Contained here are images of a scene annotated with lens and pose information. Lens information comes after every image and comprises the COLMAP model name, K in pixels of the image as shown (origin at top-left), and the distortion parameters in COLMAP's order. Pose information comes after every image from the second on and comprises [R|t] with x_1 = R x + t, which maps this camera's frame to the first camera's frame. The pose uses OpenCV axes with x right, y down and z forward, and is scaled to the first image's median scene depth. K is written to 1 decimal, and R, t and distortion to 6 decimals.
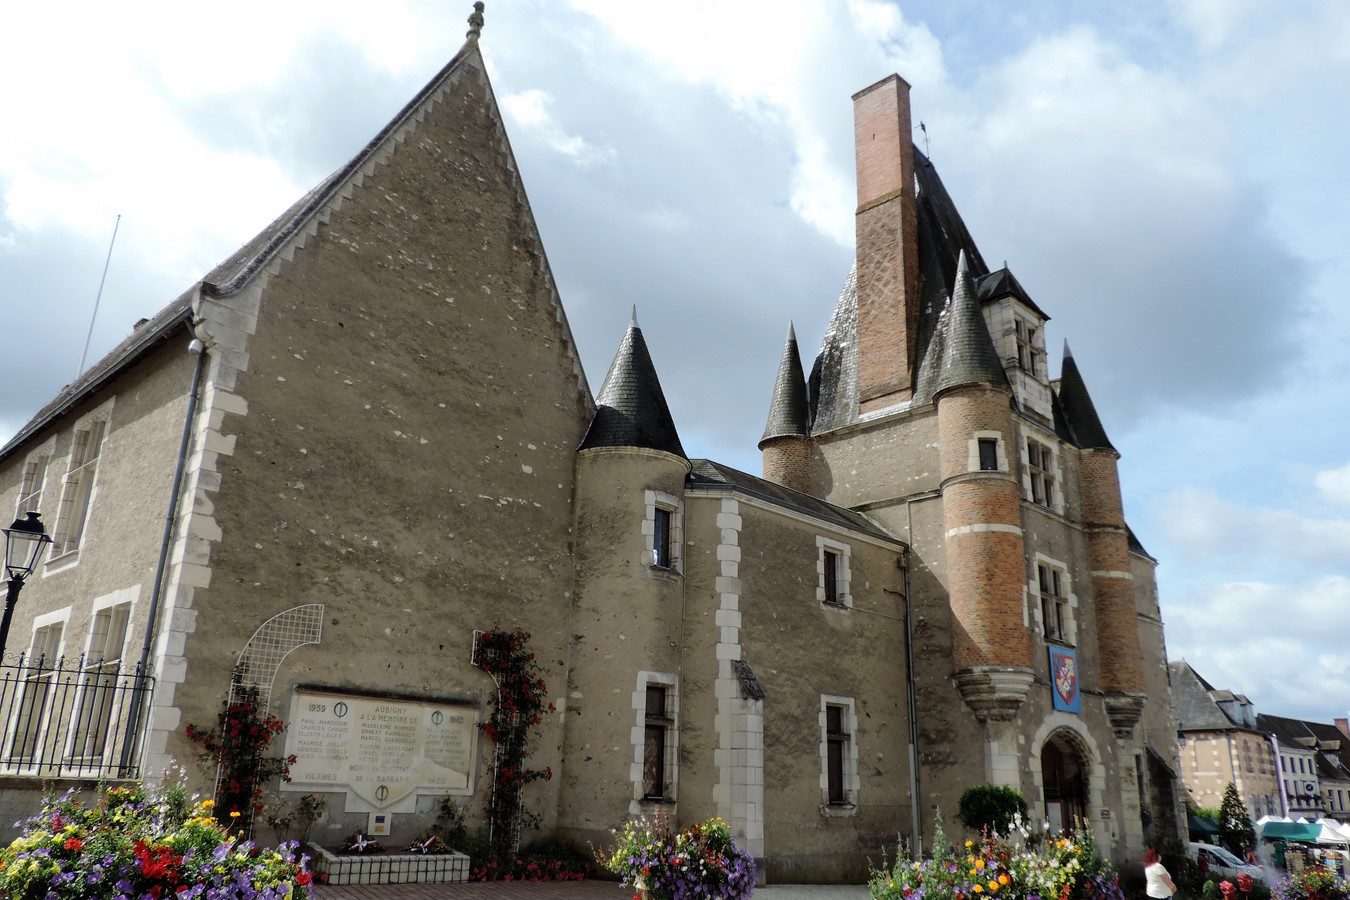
lens RADIAL K [[1026.7, 0, 694.5], [0, 1026.7, 450.1], [0, 0, 1]] dist [0.002480, 0.003016]
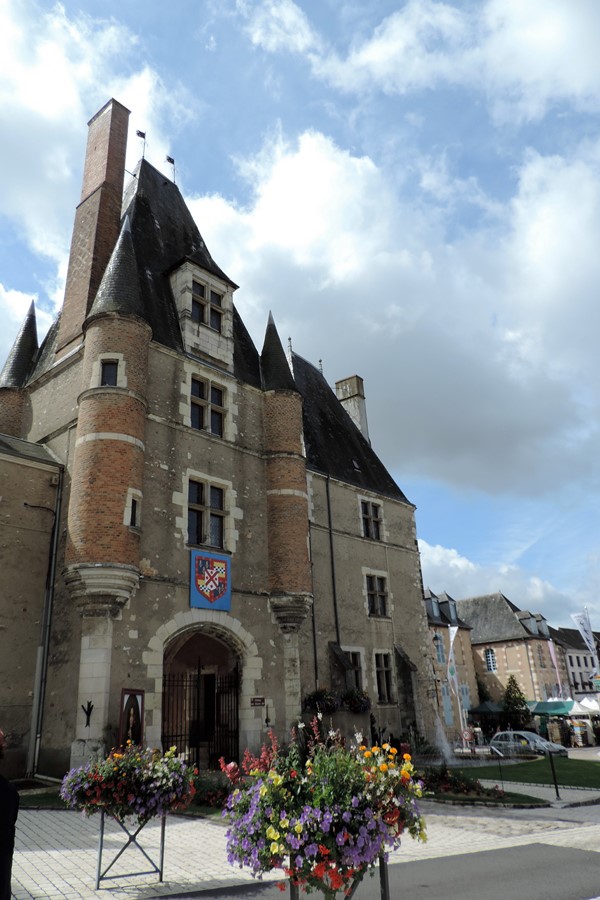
lens RADIAL K [[643.5, 0, 300.0], [0, 643.5, 450.0], [0, 0, 1]] dist [-0.001767, 0.000228]
pose [[0.997283, -0.045181, 0.058190, 0.415572], [0.048706, 0.996969, -0.060665, 0.127965], [-0.055273, 0.063334, 0.996461, 0.289752]]
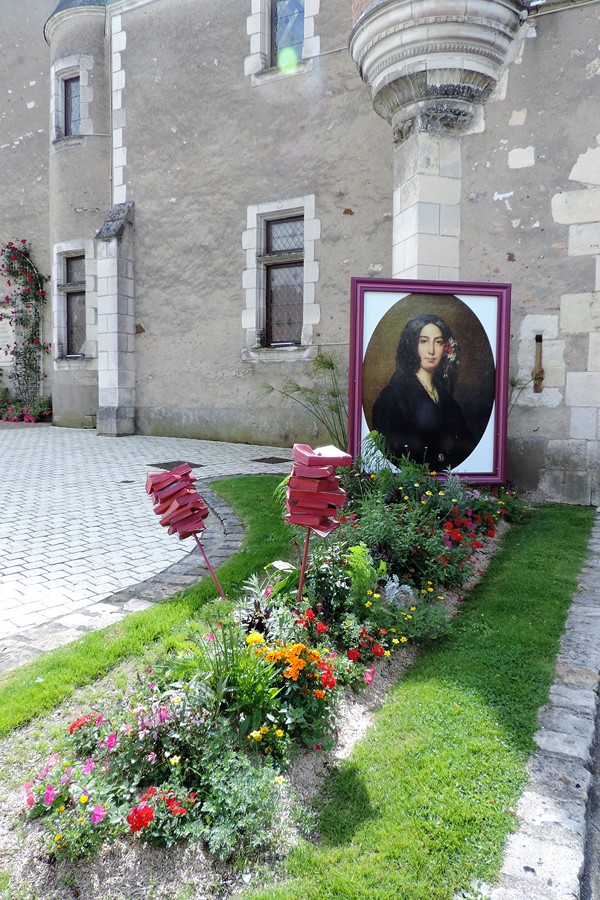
lens RADIAL K [[647.0, 0, 300.0], [0, 647.0, 450.0], [0, 0, 1]] dist [-0.033899, 0.001362]
pose [[0.266673, 0.051492, -0.962411, 0.499850], [0.310303, 0.940813, 0.136317, 0.298942], [0.912468, -0.334991, 0.234911, 0.738097]]
